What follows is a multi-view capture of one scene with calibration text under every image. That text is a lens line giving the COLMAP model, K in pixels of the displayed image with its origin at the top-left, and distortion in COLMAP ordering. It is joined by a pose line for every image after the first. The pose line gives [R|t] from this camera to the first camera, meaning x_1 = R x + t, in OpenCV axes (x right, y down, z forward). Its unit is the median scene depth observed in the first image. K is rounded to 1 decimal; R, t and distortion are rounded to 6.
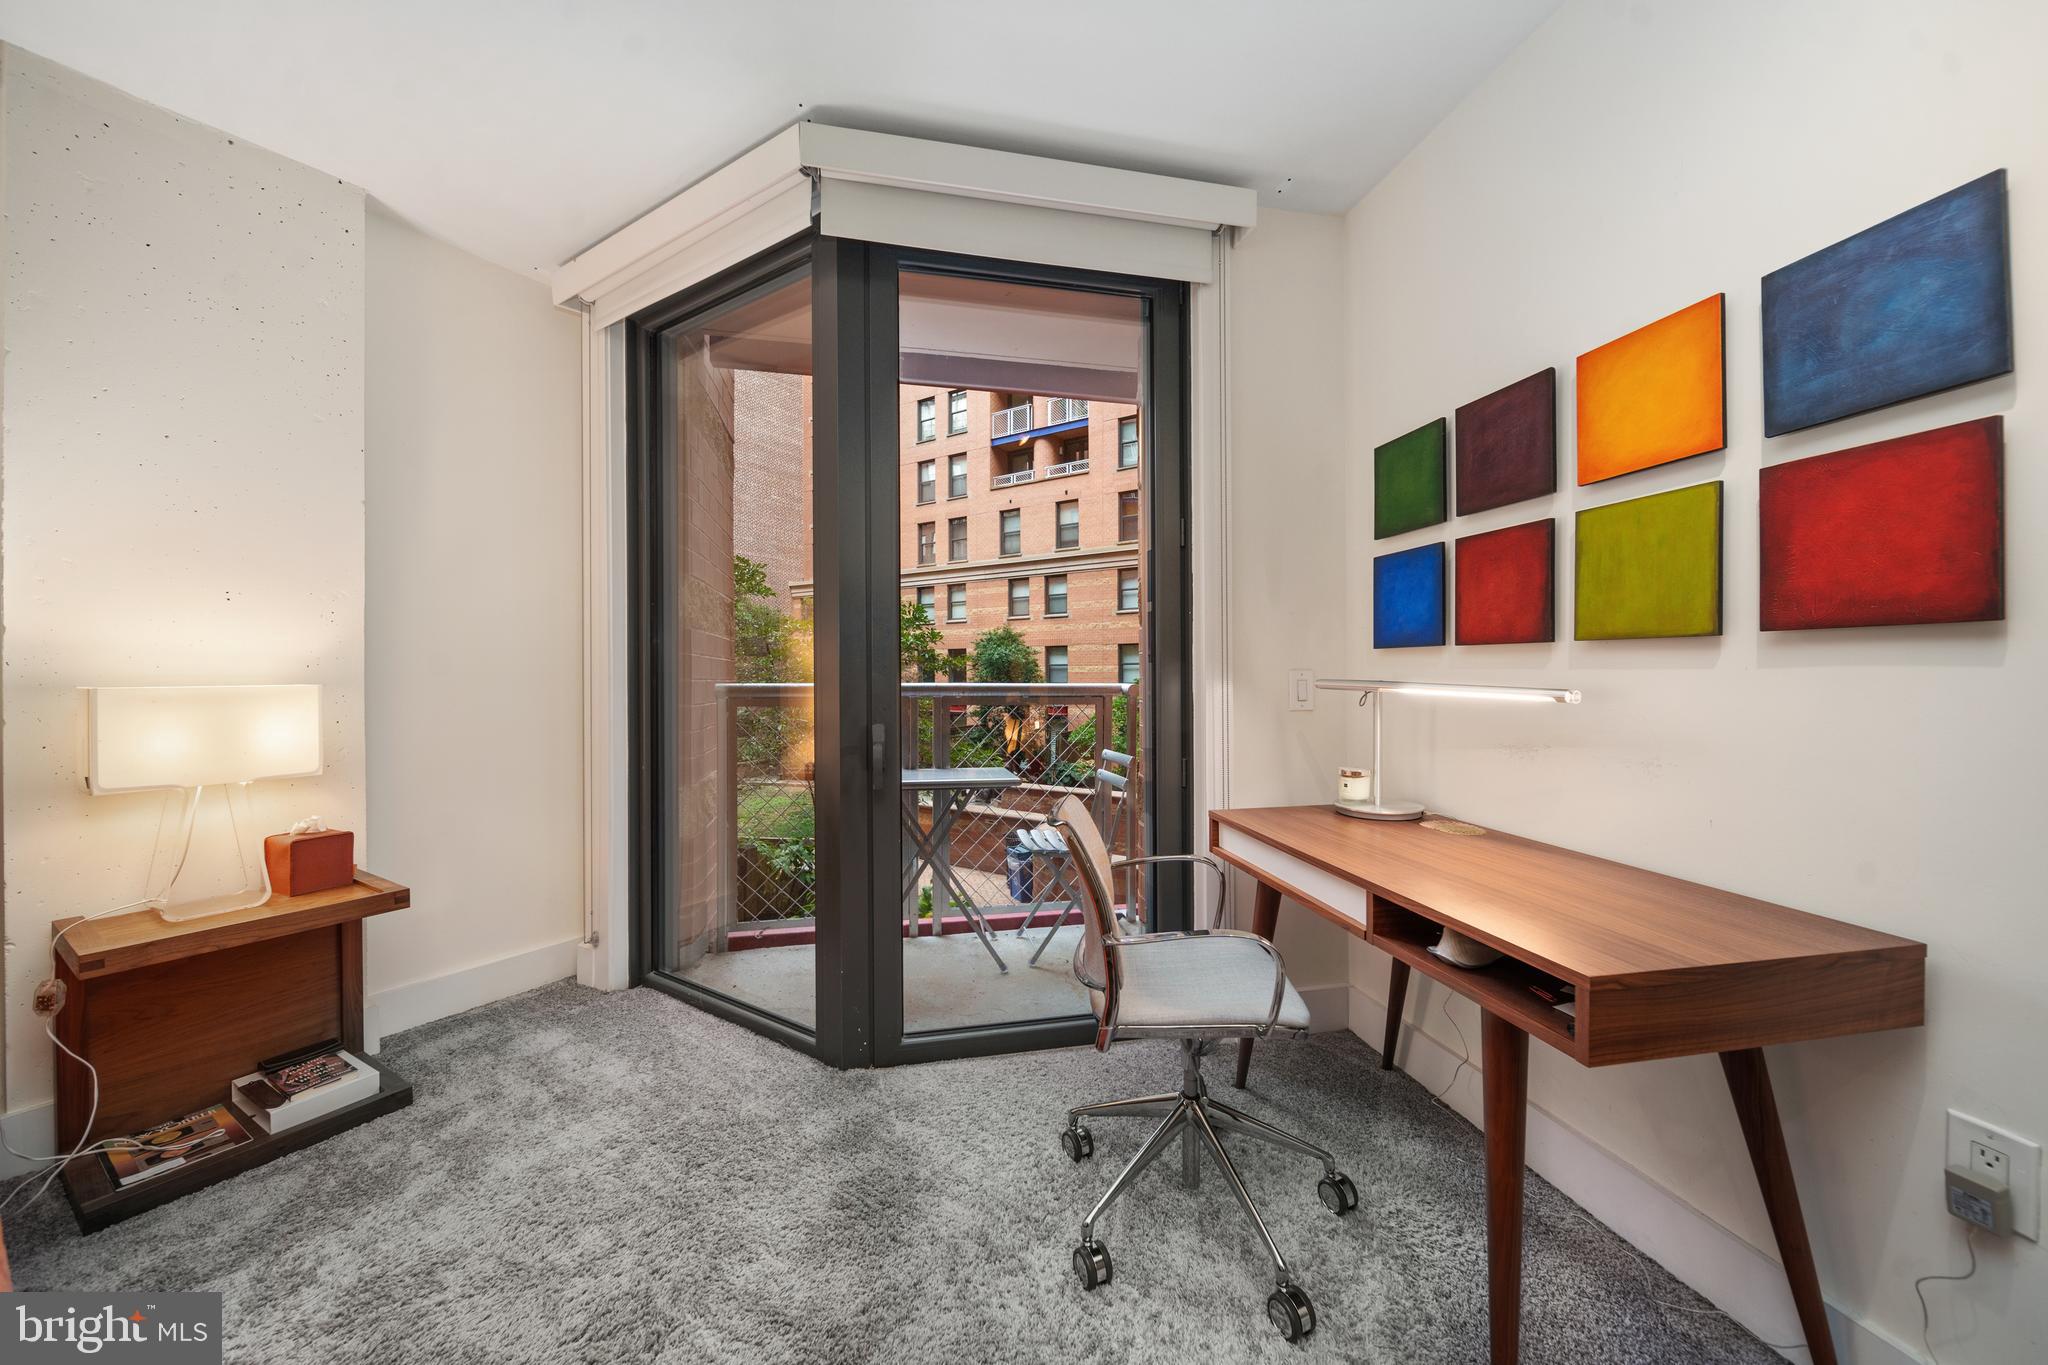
lens RADIAL K [[739.1, 0, 1027.8], [0, 739.1, 674.1], [0, 0, 1]] dist [-0.001801, -0.000270]
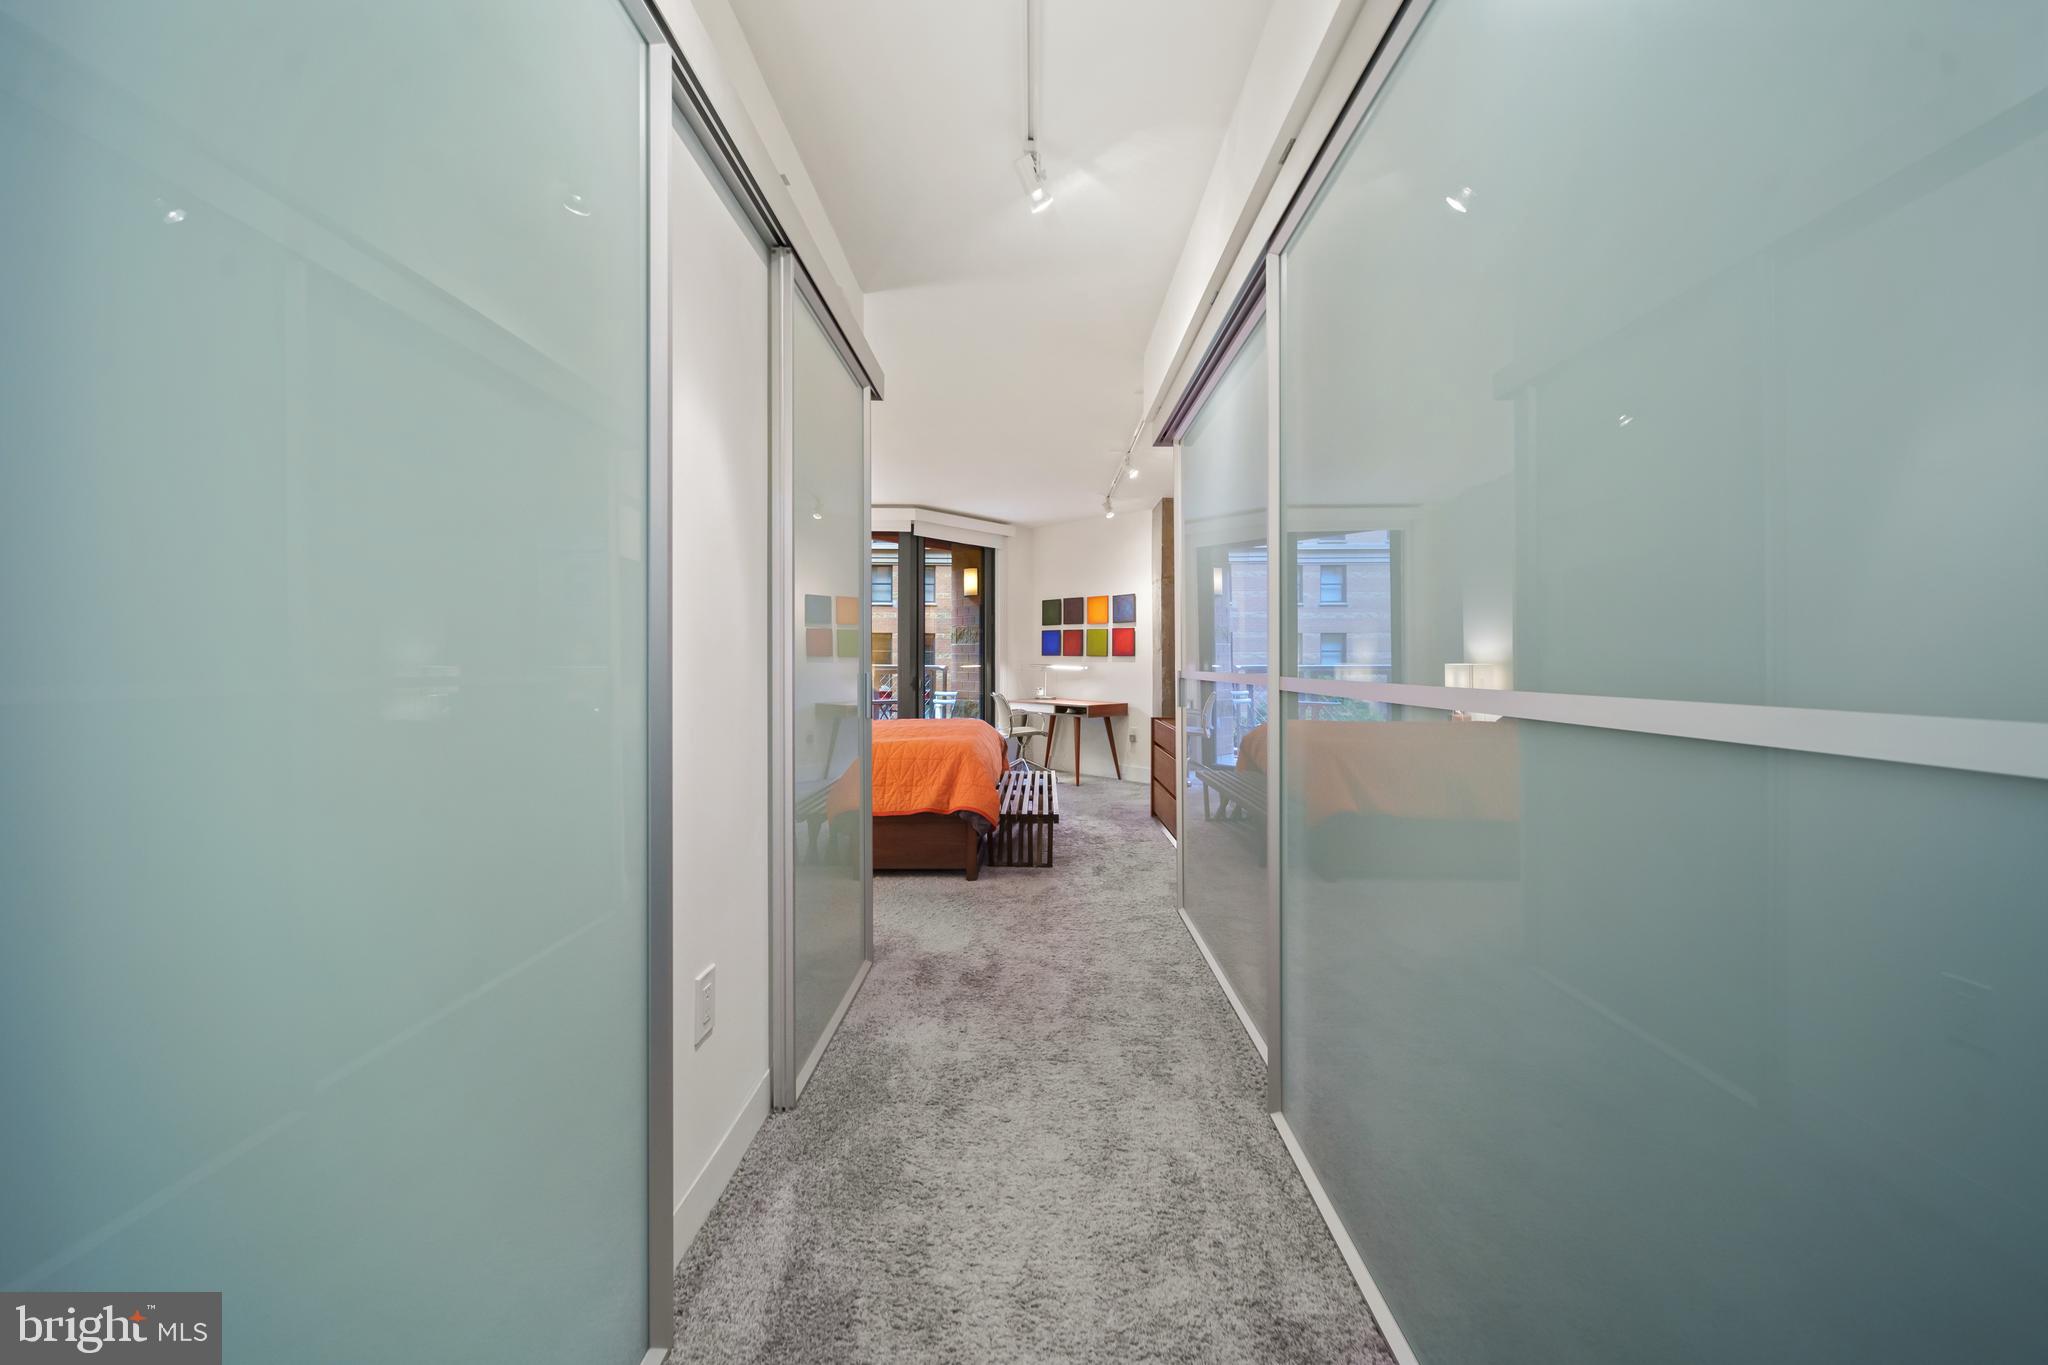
lens RADIAL K [[745.0, 0, 1024.5], [0, 745.0, 654.7], [0, 0, 1]] dist [-0.000551, -0.000149]
pose [[0.845046, 0.010725, 0.534587, -1.831617], [-0.004618, 0.999908, -0.012760, 0.009736], [-0.534674, 0.008314, 0.845017, -2.406257]]
